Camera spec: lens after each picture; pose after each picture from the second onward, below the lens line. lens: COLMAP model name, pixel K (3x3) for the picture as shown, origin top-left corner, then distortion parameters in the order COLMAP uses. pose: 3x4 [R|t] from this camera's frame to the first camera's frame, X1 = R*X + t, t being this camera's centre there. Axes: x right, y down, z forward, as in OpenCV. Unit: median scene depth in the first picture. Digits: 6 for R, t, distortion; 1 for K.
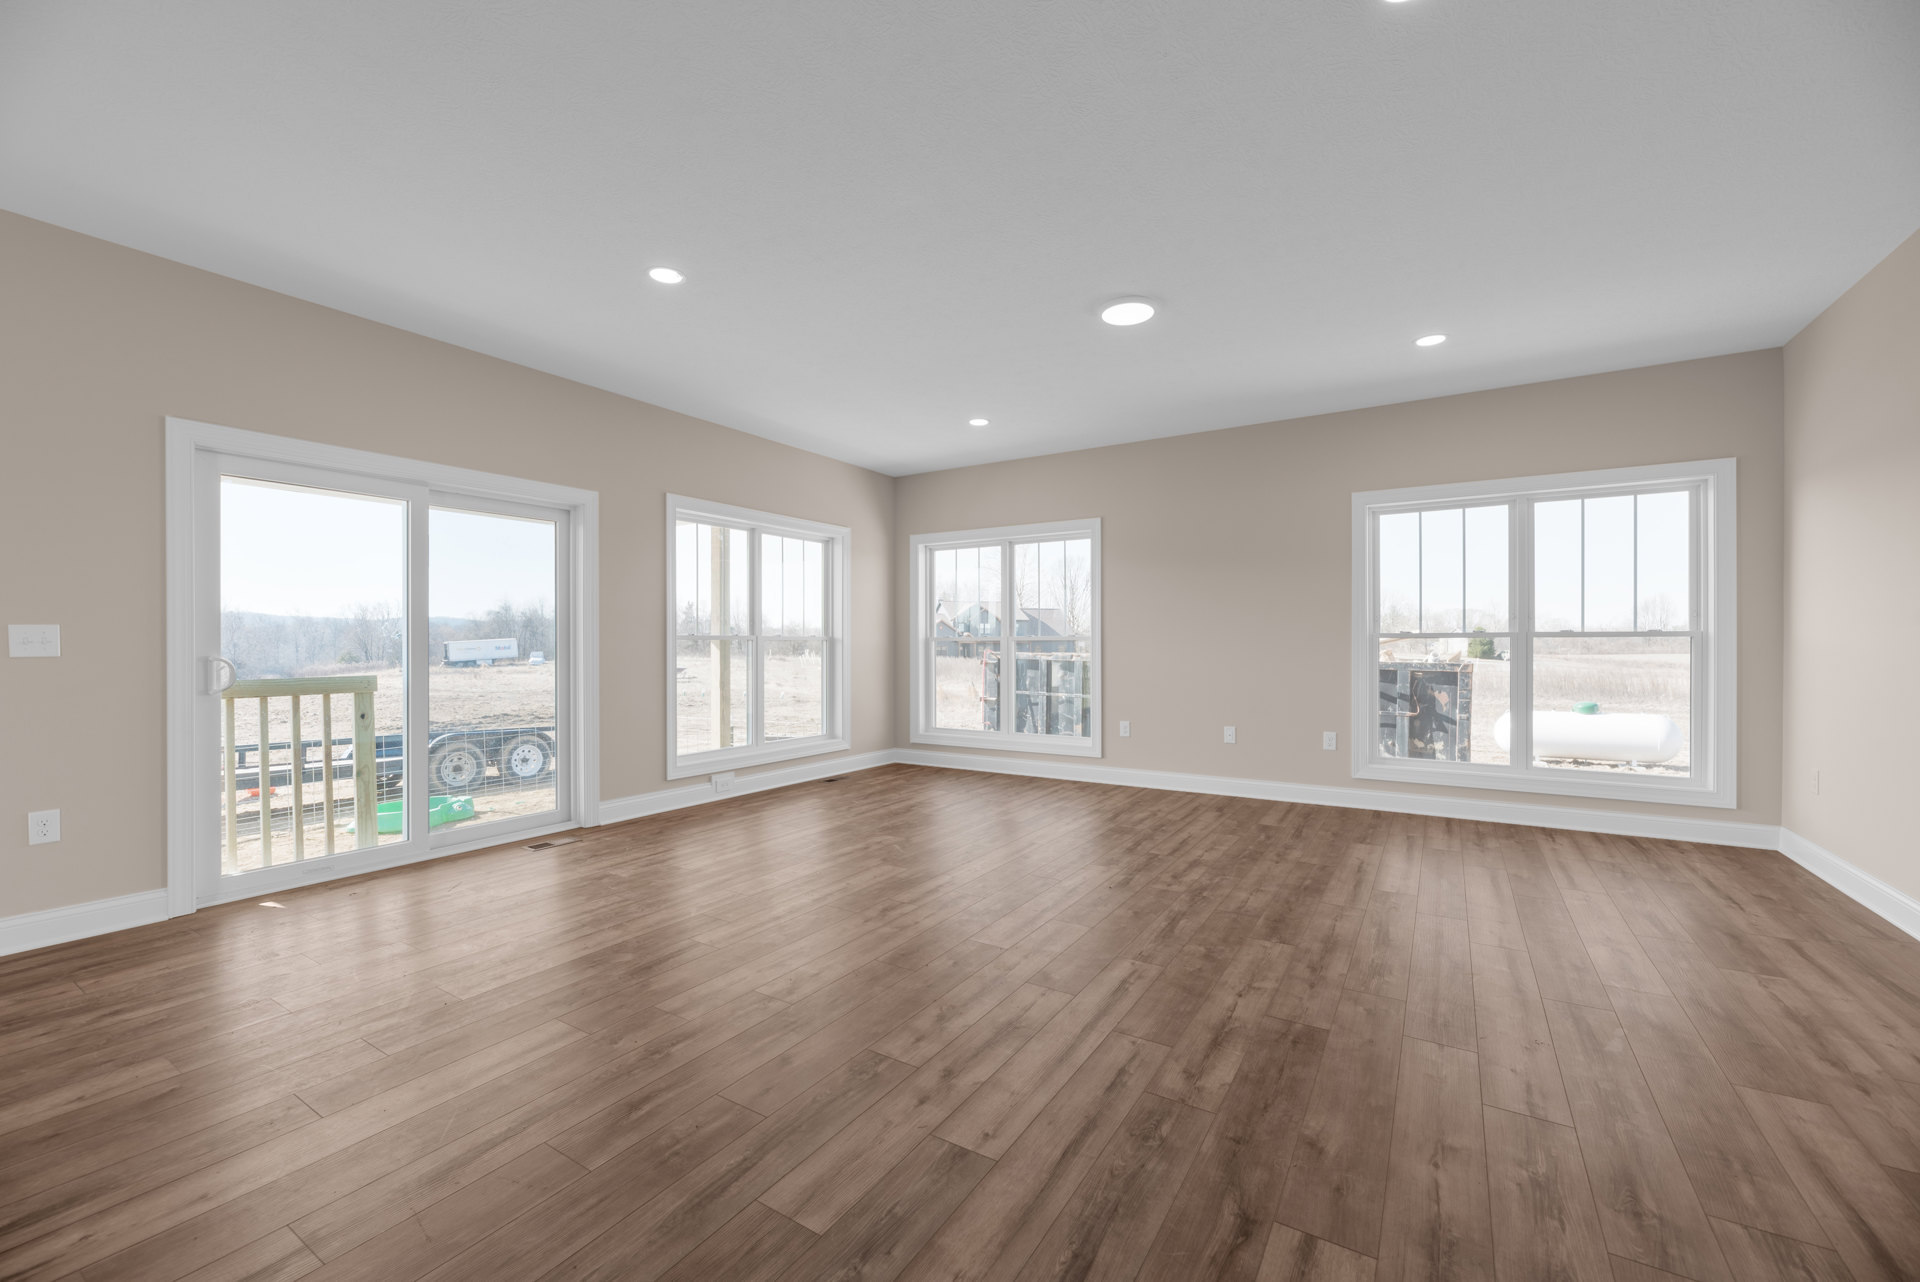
lens RADIAL K [[782.0, 0, 957.7], [0, 782.0, 644.3], [0, 0, 1]] dist [-0.000109, 0.000109]
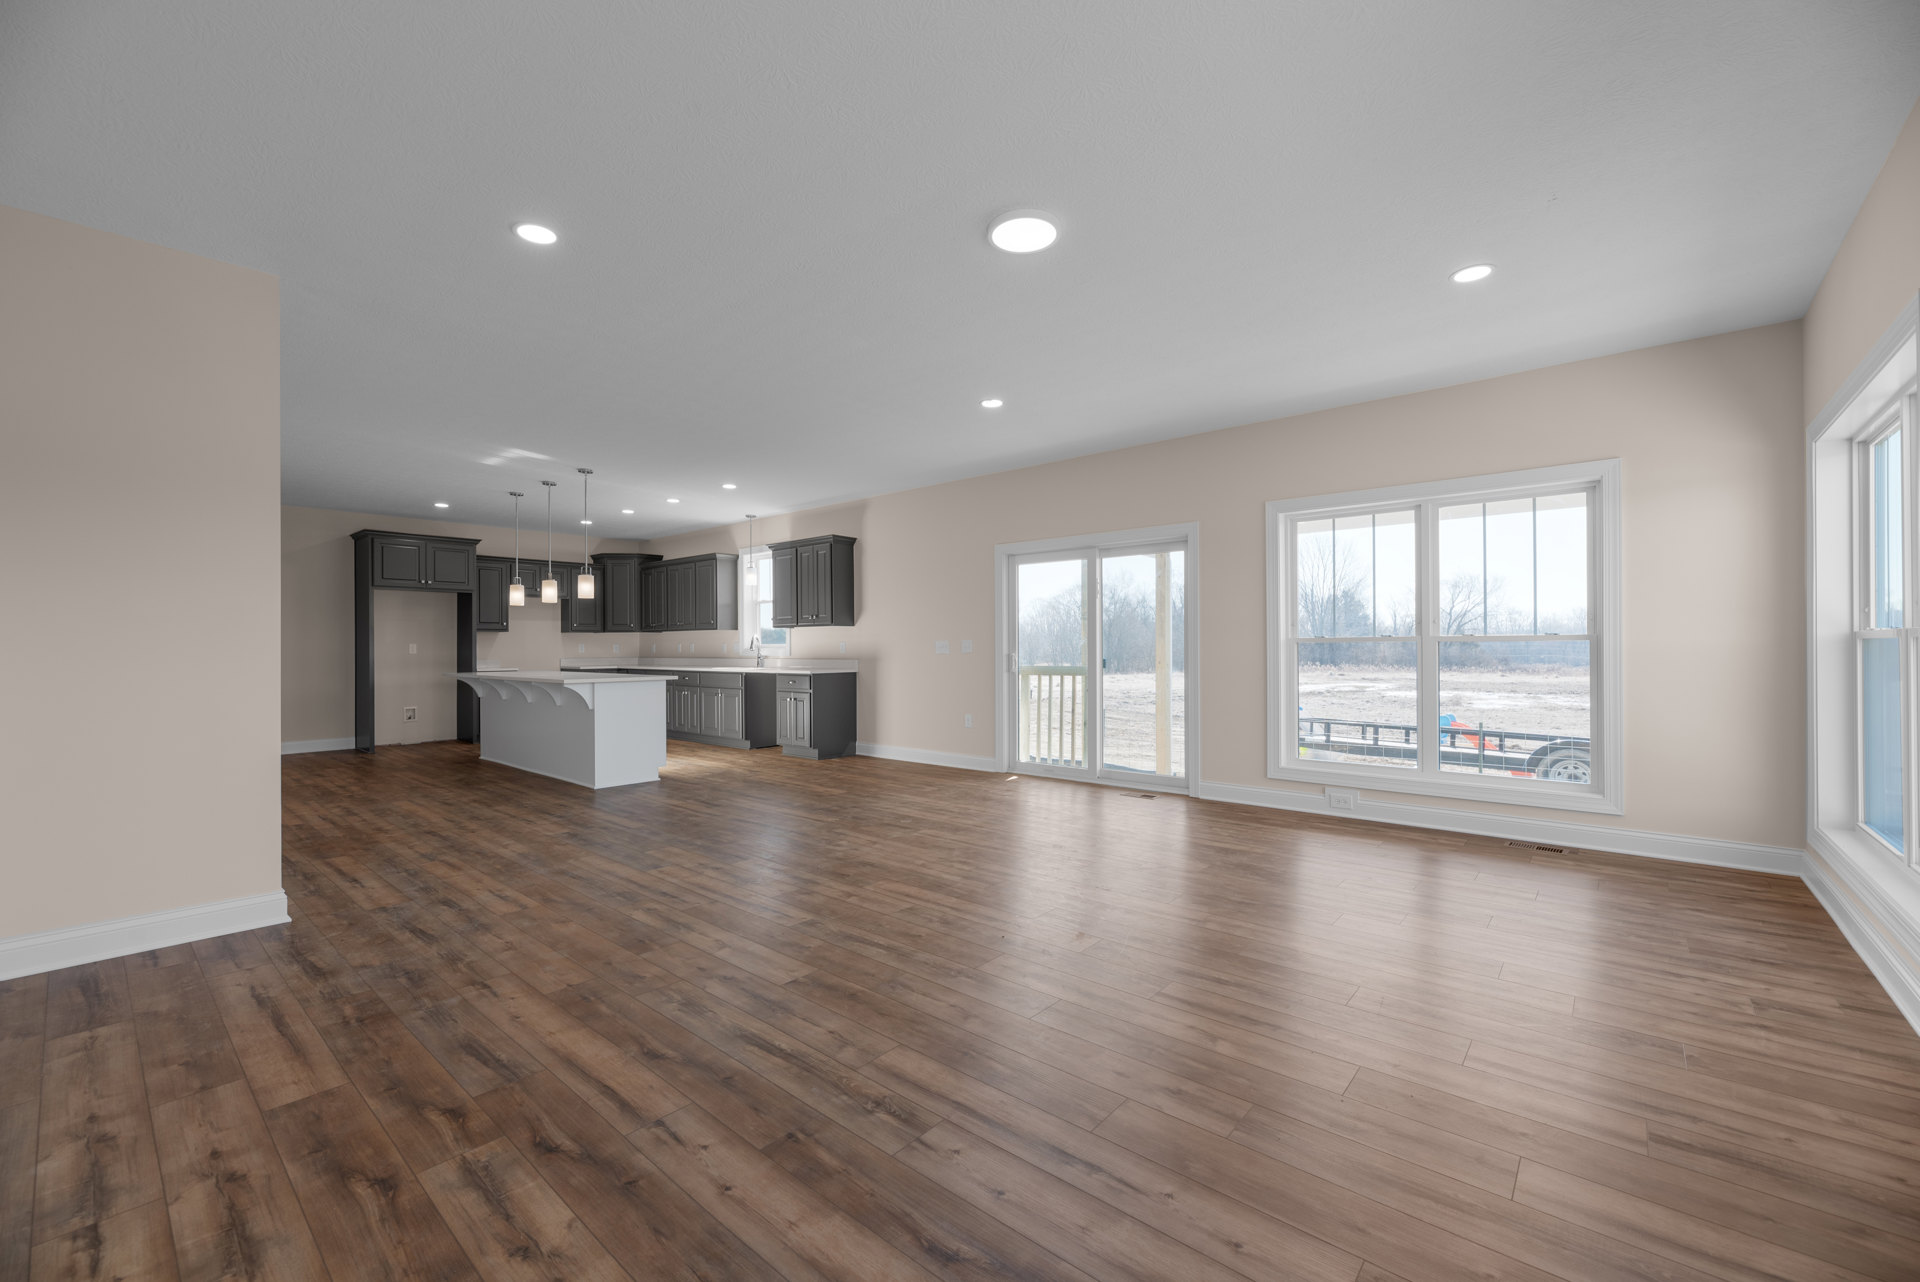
lens RADIAL K [[782.0, 0, 957.7], [0, 782.0, 644.3], [0, 0, 1]] dist [-0.000109, 0.000109]
pose [[-0.161558, -0.000777, -0.986863, 1.225255], [0.004353, 0.999989, -0.001500, -0.007988], [0.986854, -0.004538, -0.161553, 1.277619]]
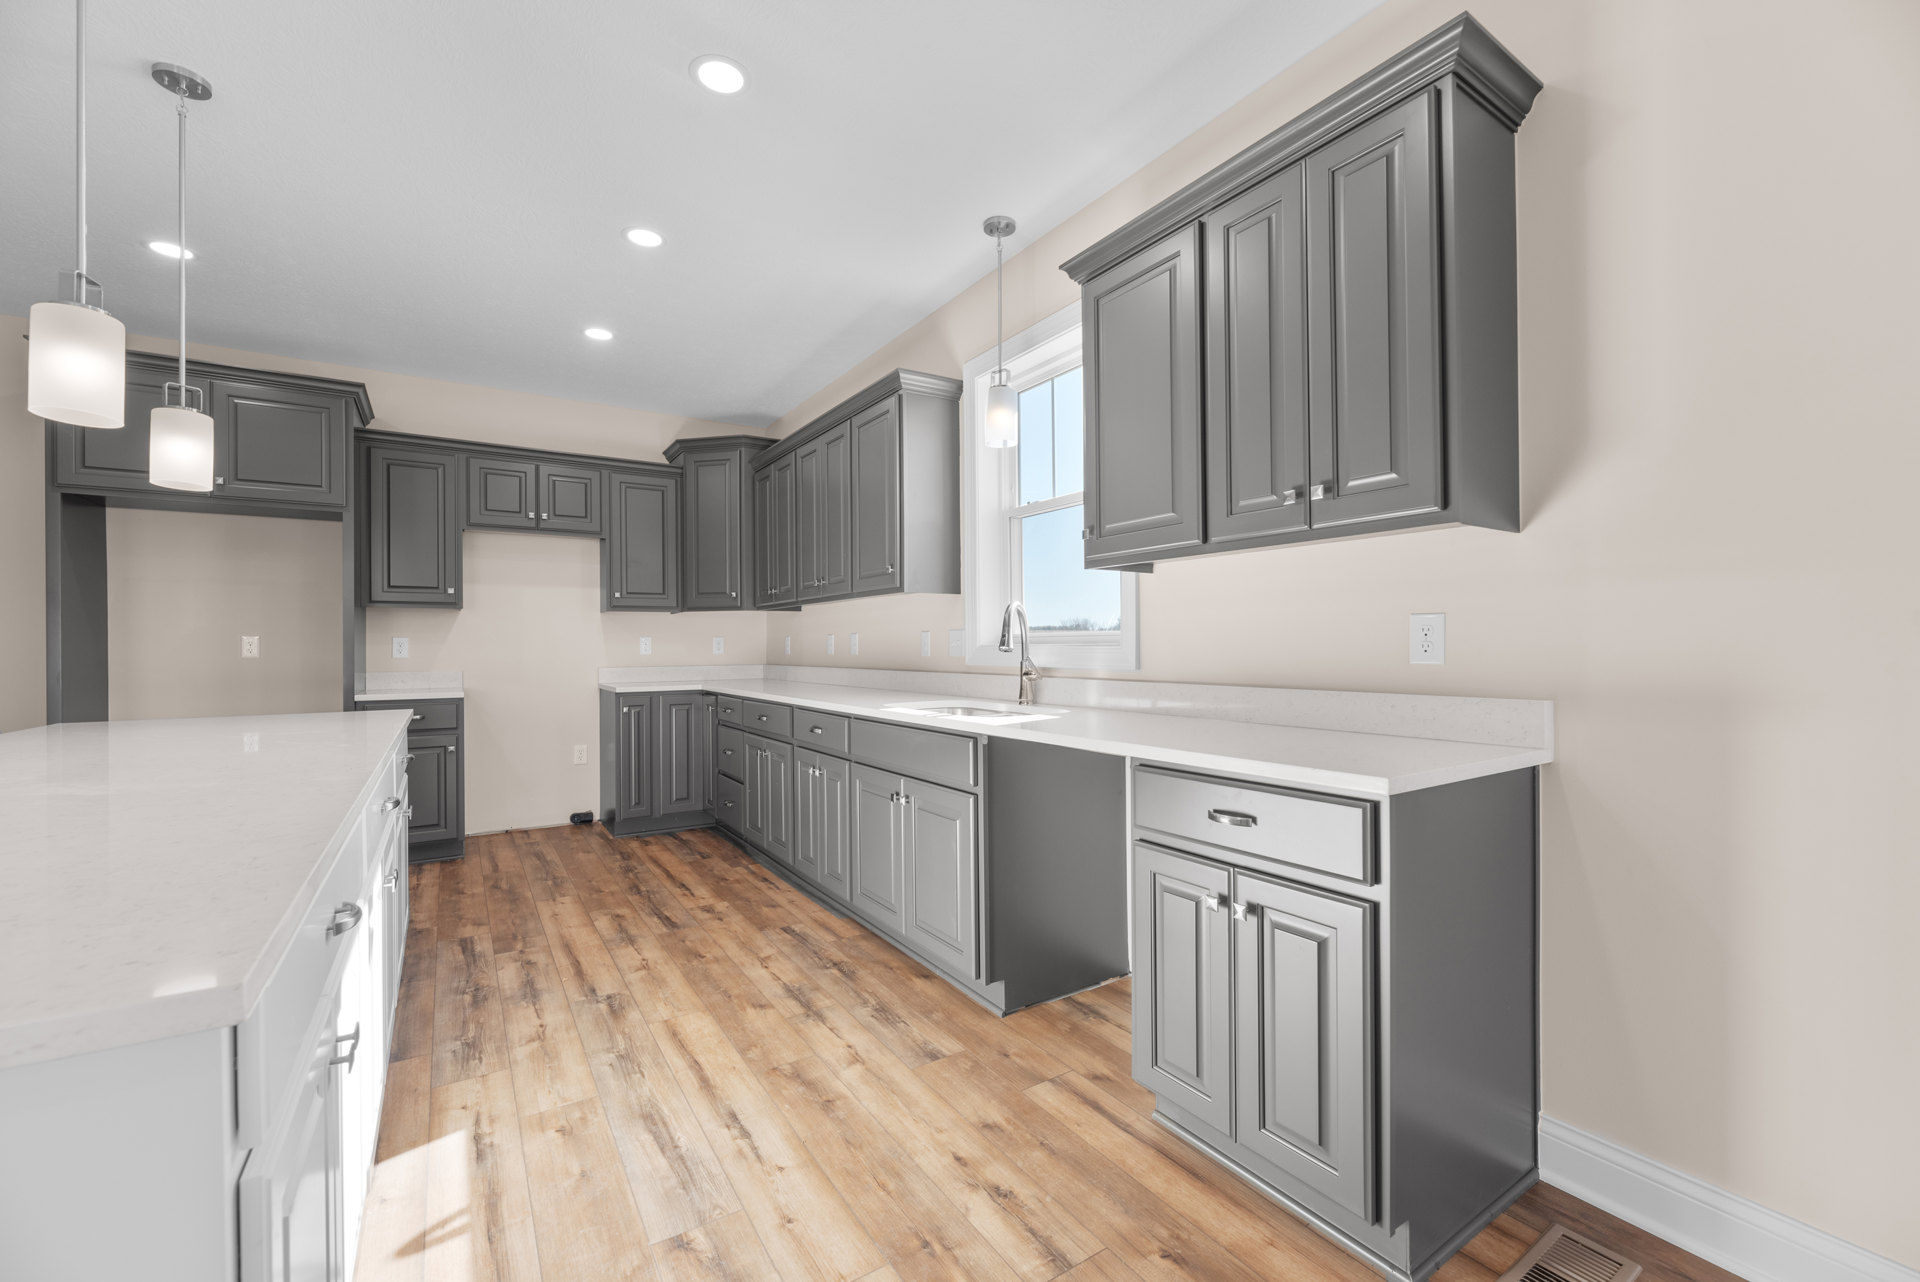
lens RADIAL K [[793.8, 0, 950.8], [0, 793.8, 642.7], [0, 0, 1]] dist [-0.005810, -0.000398]
pose [[-0.428116, -0.003521, -0.903717, 1.118069], [0.003537, 0.999978, -0.005572, -0.007393], [0.903717, -0.005581, -0.428094, 1.227222]]
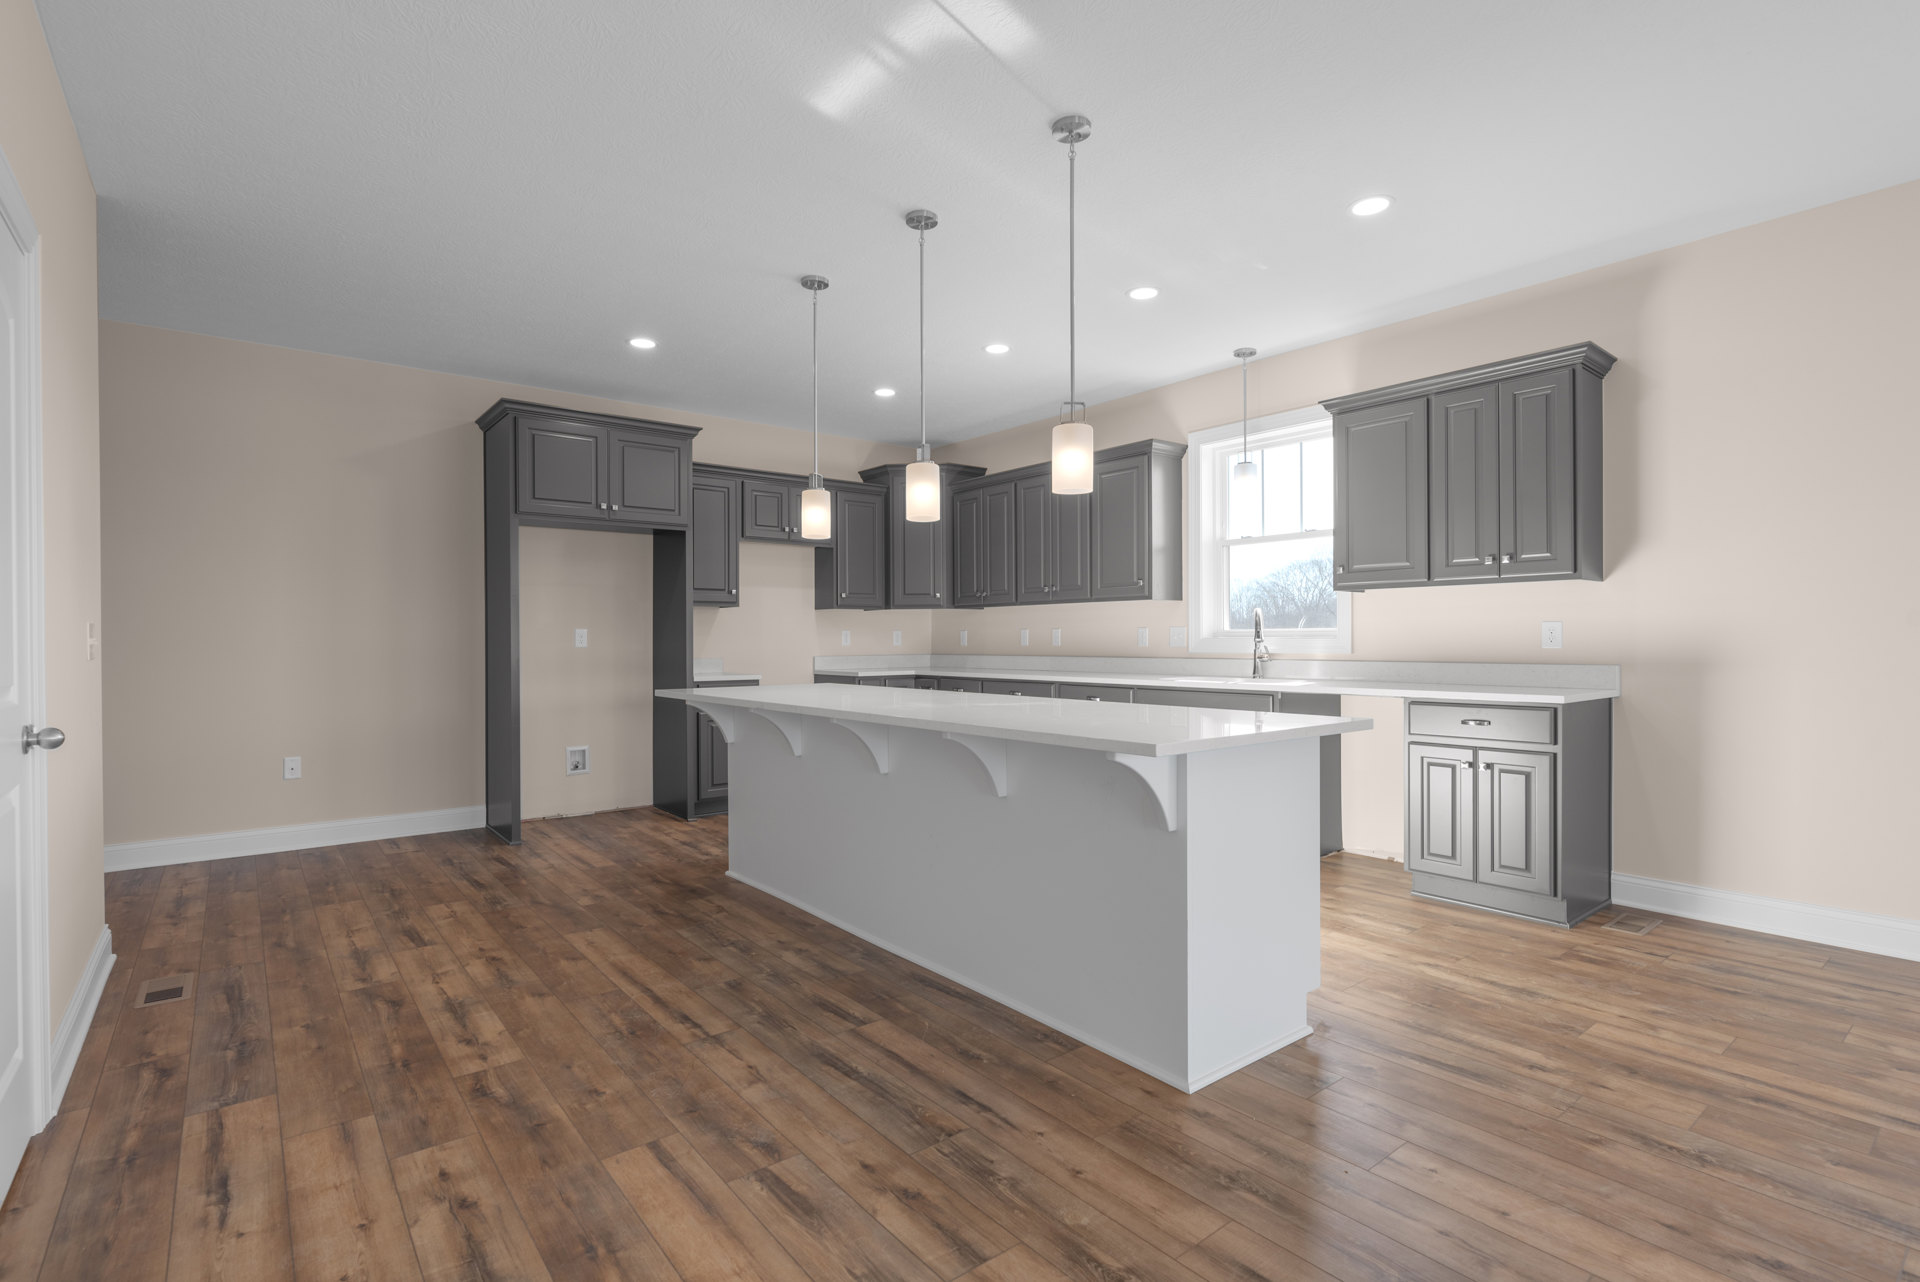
lens RADIAL K [[913.6, 0, 960.0], [0, 913.6, 641.0], [0, 0, 1]] dist [0.000630, 0.000284]
pose [[-0.330093, 0.005093, -0.943935, 1.163152], [0.004030, 0.999984, 0.003986, -0.007647], [0.943940, -0.002488, -0.330109, 1.210731]]
